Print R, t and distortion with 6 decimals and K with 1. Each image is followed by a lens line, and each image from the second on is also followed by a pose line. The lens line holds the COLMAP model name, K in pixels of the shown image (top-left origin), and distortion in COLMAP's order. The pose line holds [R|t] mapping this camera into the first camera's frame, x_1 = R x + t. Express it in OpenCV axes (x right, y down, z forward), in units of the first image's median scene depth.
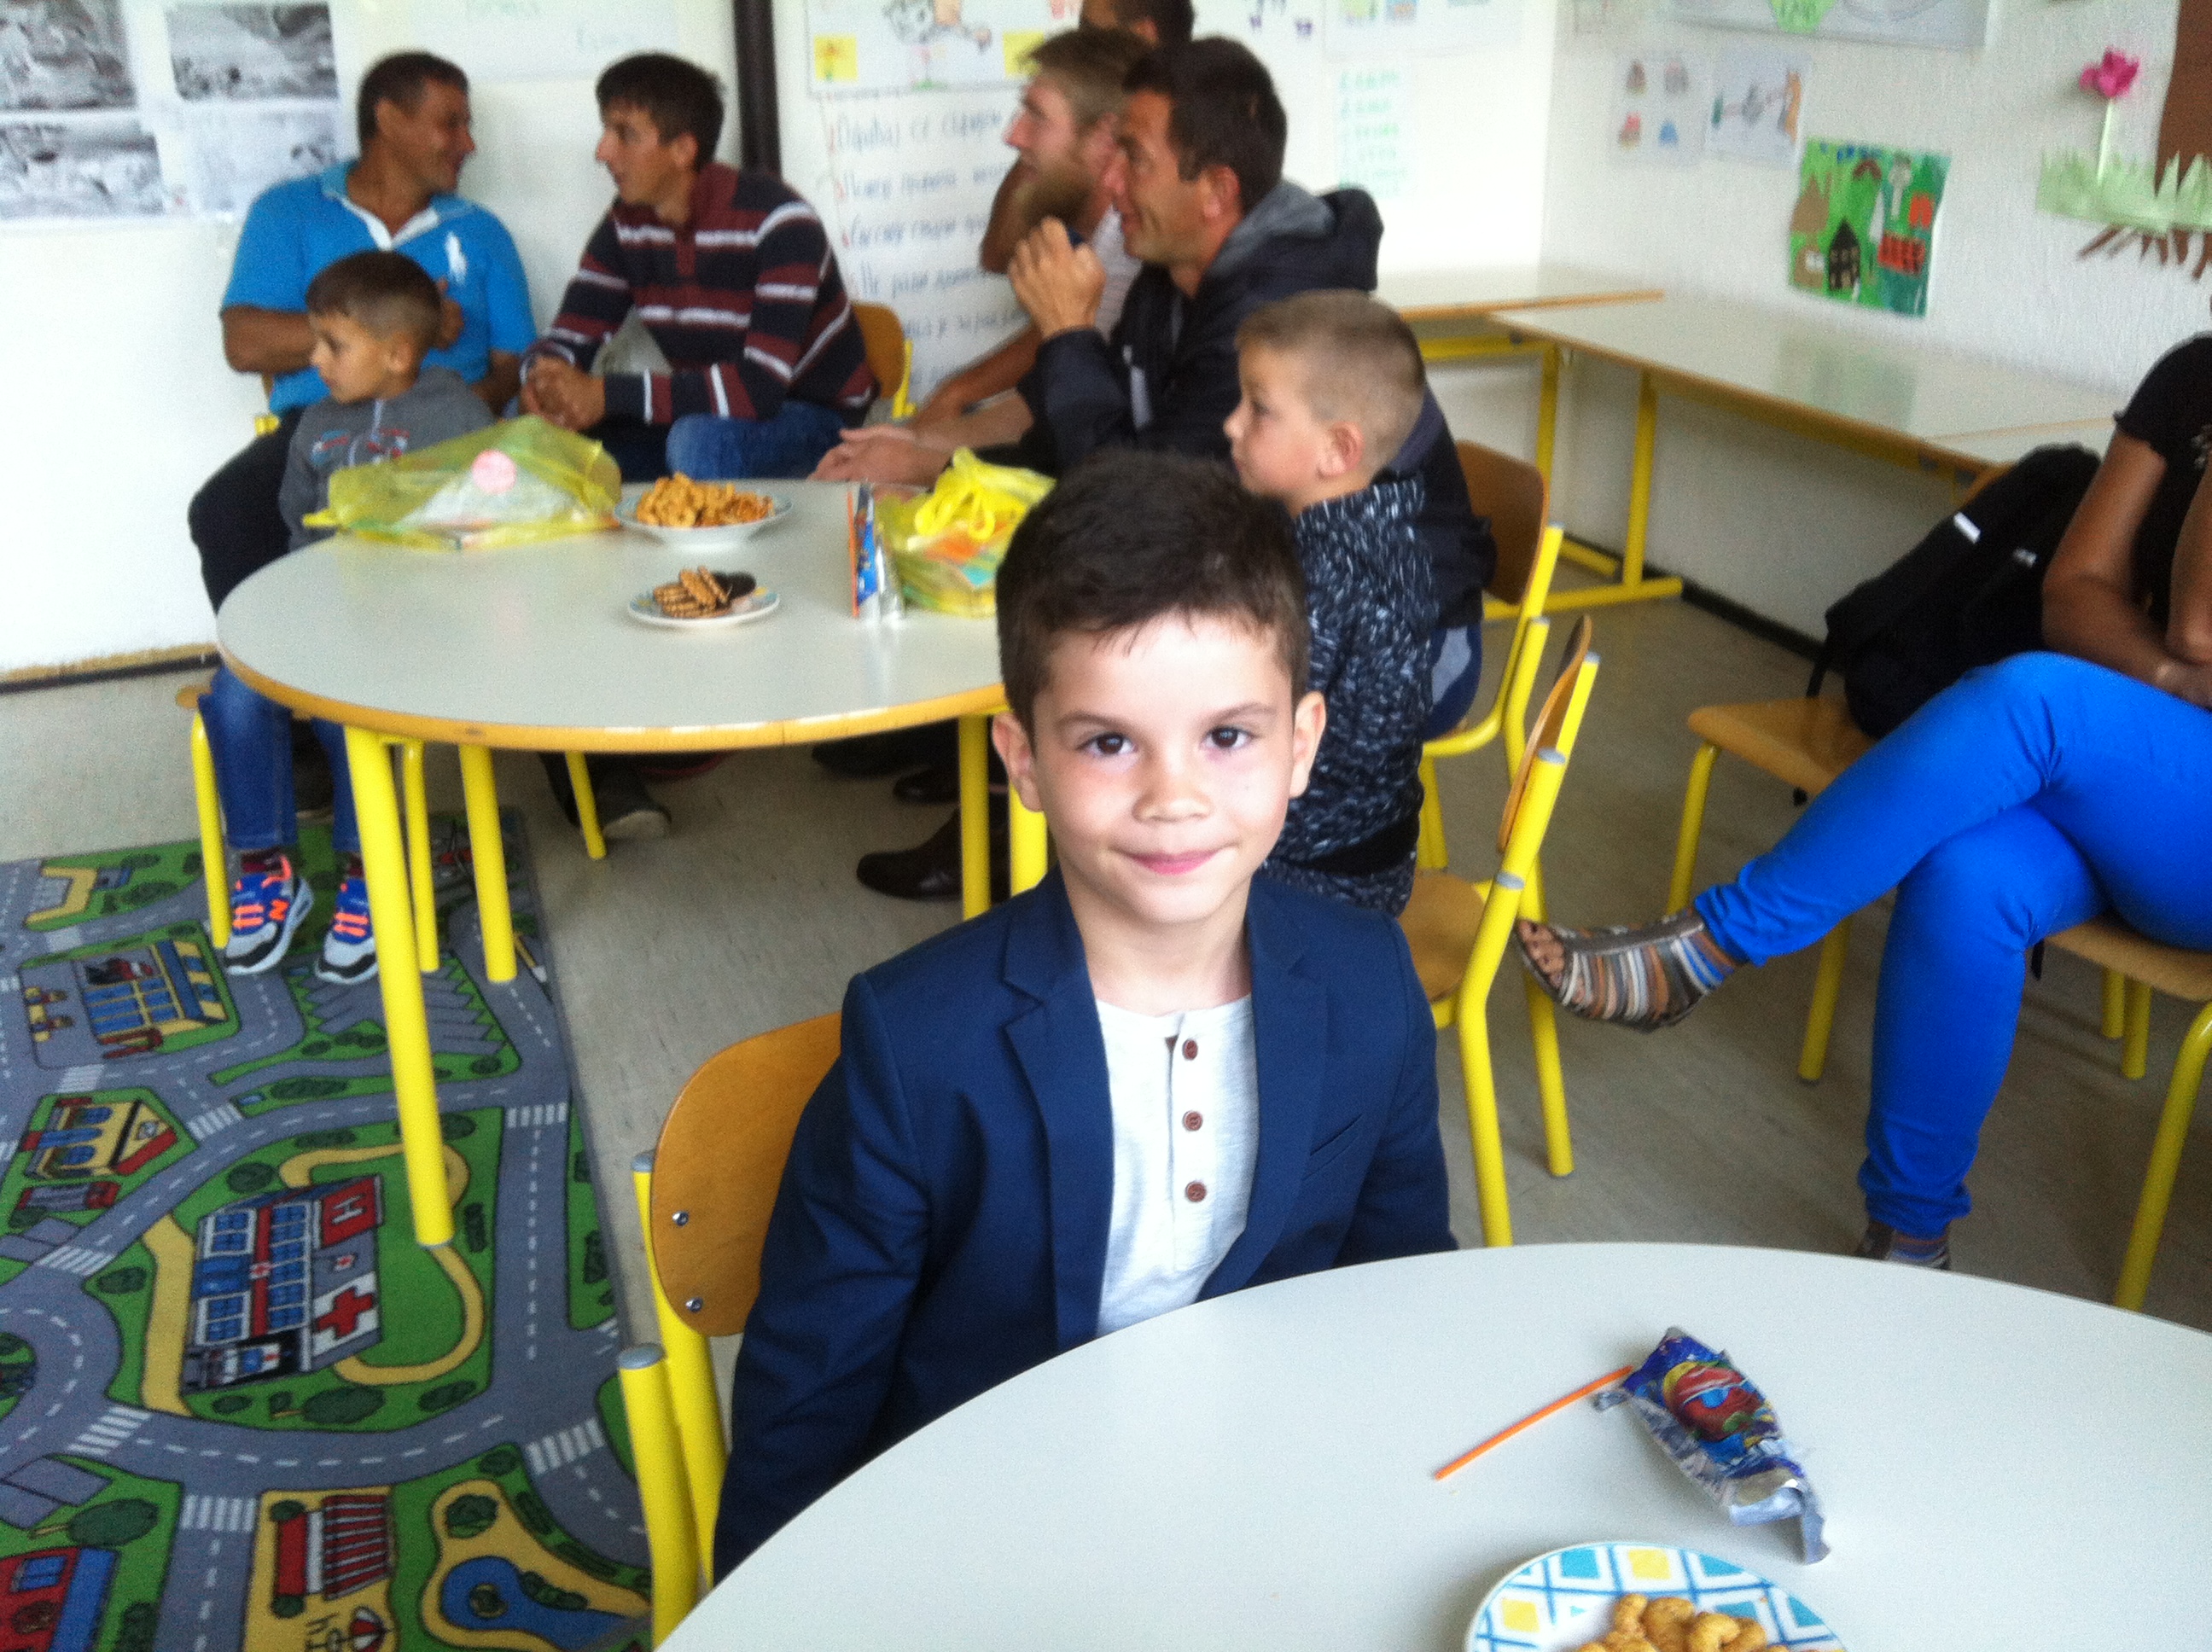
lens RADIAL K [[2128.3, 0, 1114.6], [0, 2128.3, 837.6], [0, 0, 1]] dist [0.002451, -0.032924]
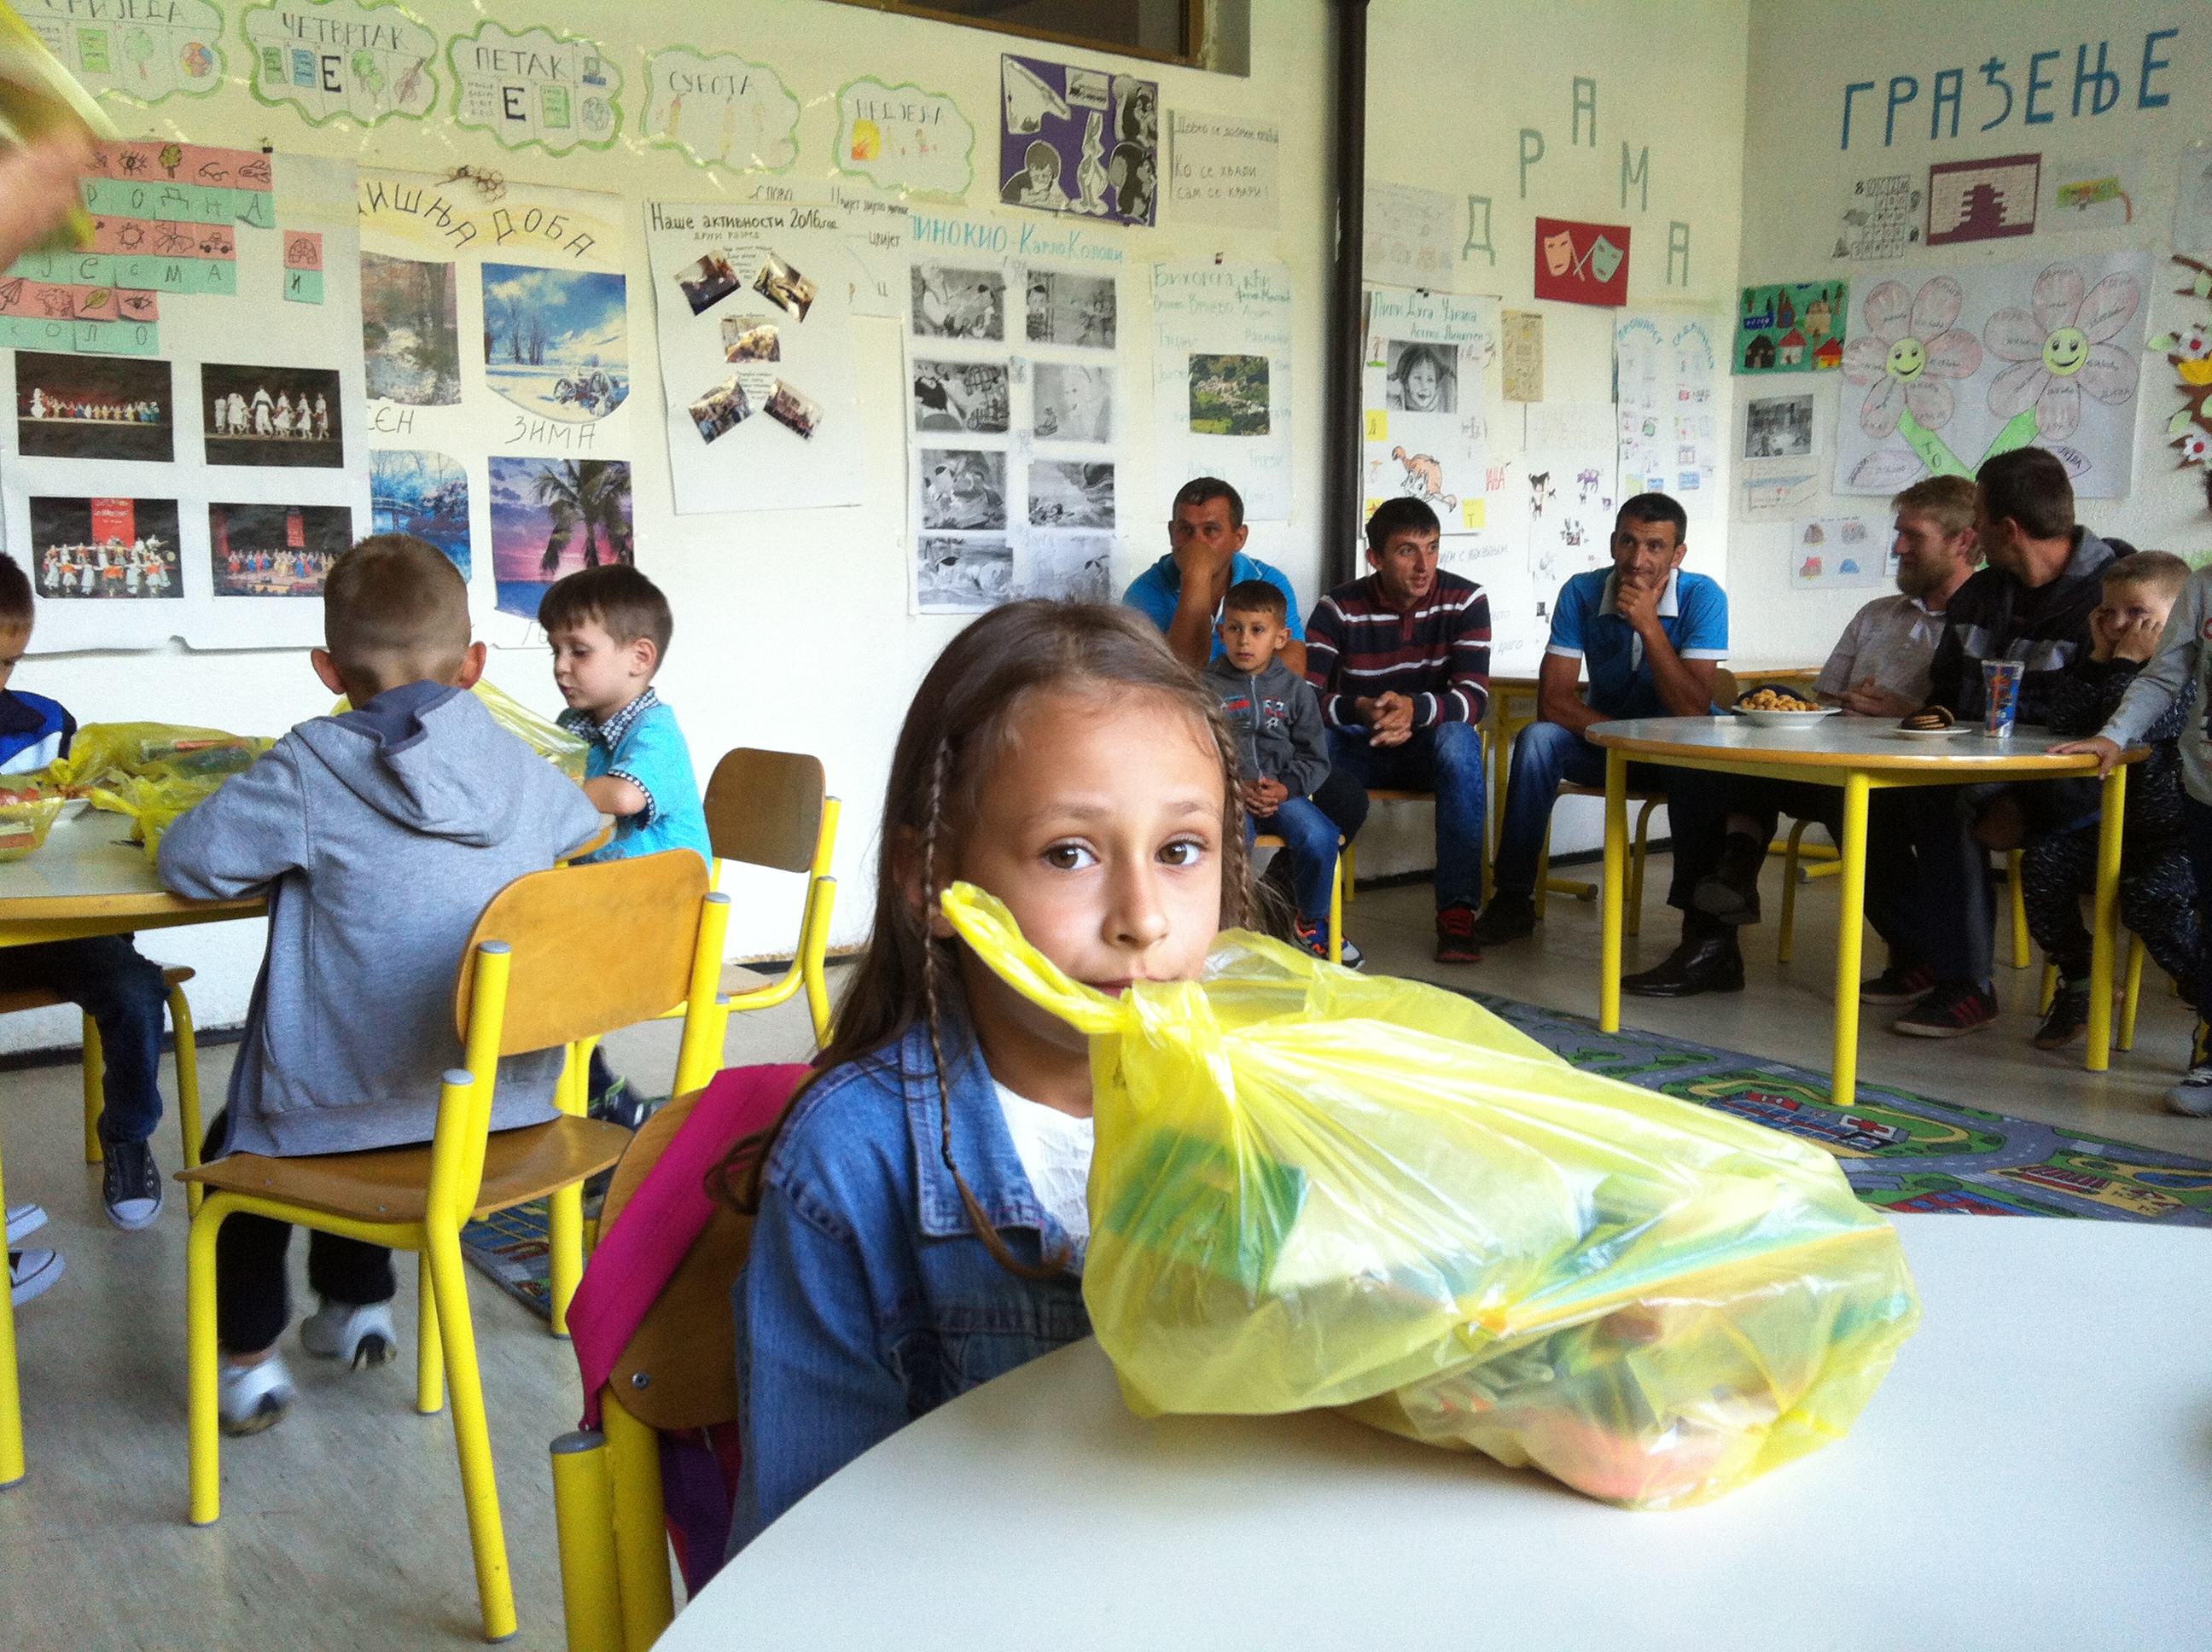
lens RADIAL K [[2073.3, 0, 1150.2], [0, 2073.3, 822.6], [0, 0, 1]] dist [0.105998, -0.315726]
pose [[0.955066, -0.033243, 0.294523, -0.784938], [0.109575, 0.962891, -0.246644, 0.192407], [-0.275395, 0.267834, 0.923268, -0.242320]]
